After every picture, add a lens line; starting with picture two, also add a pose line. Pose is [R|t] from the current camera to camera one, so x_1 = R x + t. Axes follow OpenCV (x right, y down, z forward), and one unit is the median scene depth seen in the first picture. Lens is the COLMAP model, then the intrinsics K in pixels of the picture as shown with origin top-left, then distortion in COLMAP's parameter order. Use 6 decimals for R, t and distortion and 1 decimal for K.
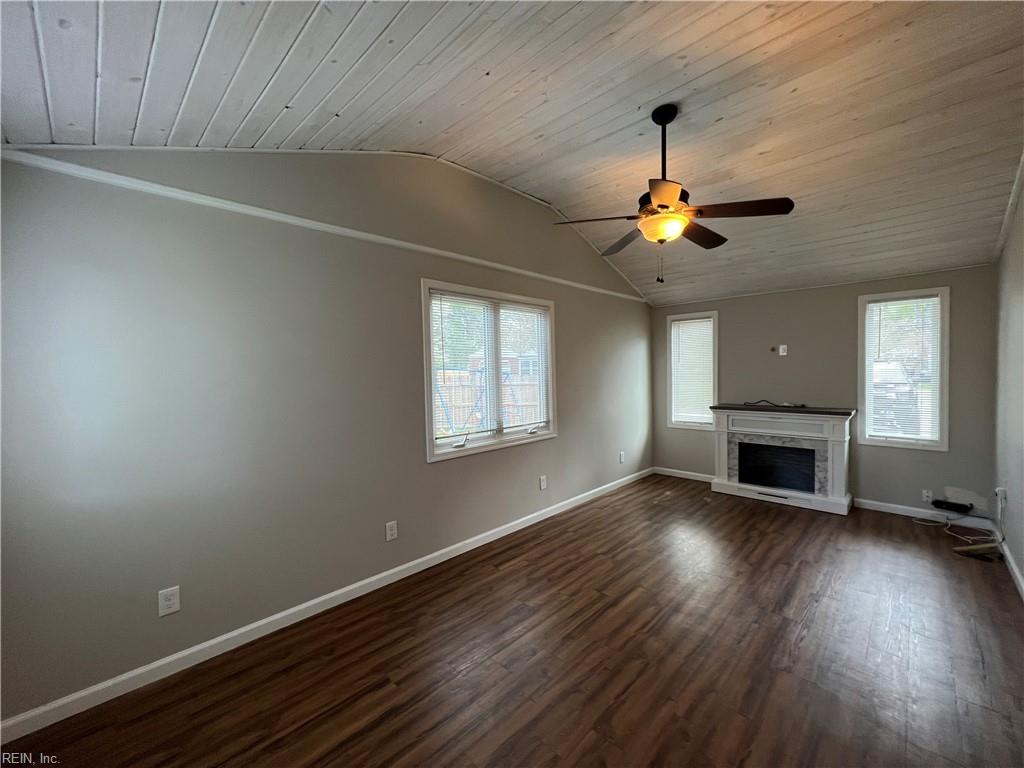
lens RADIAL K [[410.8, 0, 510.9], [0, 410.8, 383.5], [0, 0, 1]] dist [-0.003308, 0.000943]
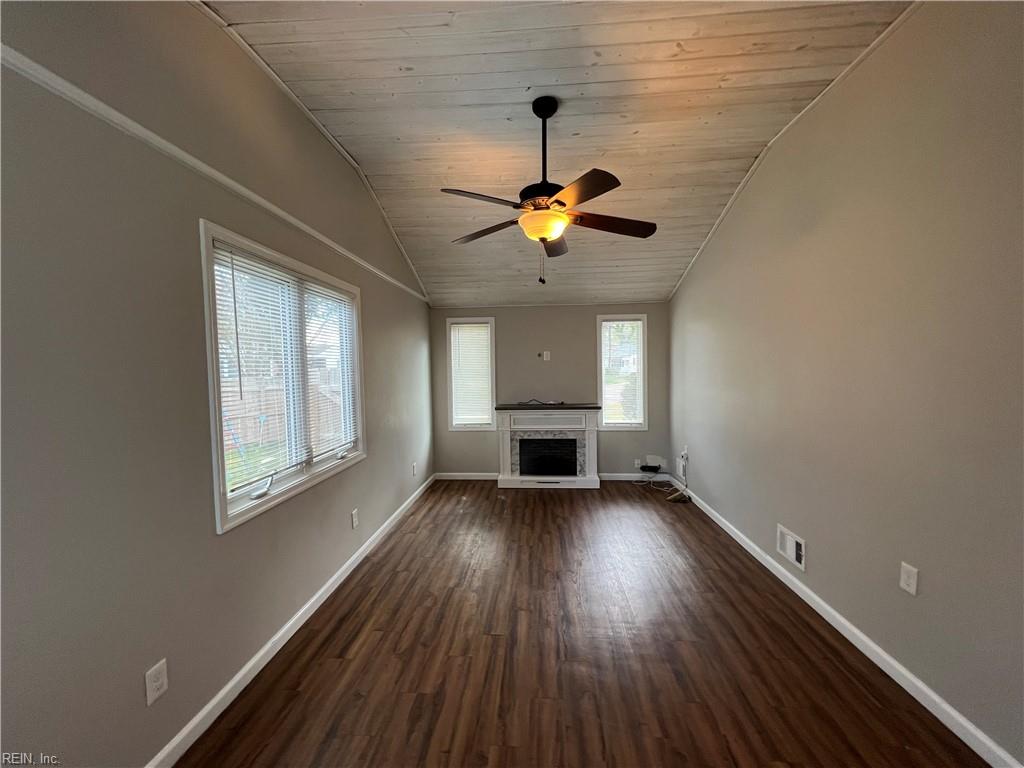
lens RADIAL K [[410.8, 0, 511.4], [0, 410.8, 383.2], [0, 0, 1]] dist [-0.003308, 0.000943]
pose [[0.759857, -0.019915, 0.649785, -0.218126], [0.022353, 0.999740, 0.004502, -0.014820], [-0.649706, 0.011104, 0.760104, 0.230207]]
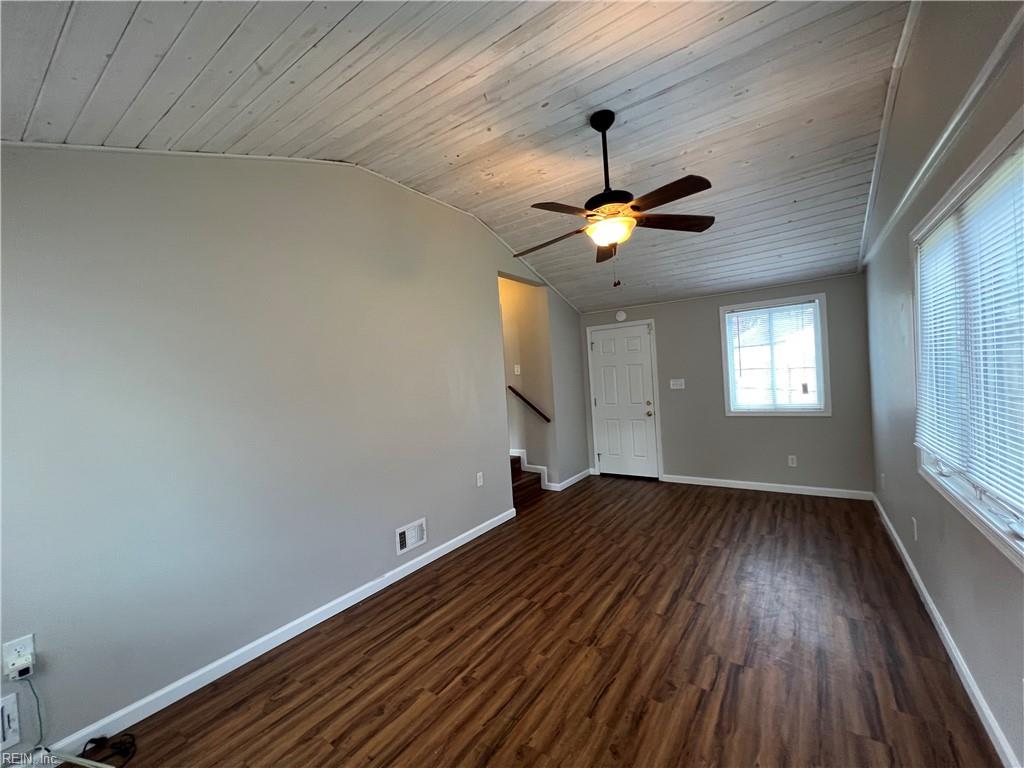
lens RADIAL K [[410.8, 0, 509.7], [0, 410.8, 382.5], [0, 0, 1]] dist [-0.003308, 0.000943]
pose [[-0.984690, 0.080257, -0.154741, 0.554382], [0.073872, 0.996179, 0.046592, -0.055344], [0.157889, 0.034448, -0.986856, 1.364616]]
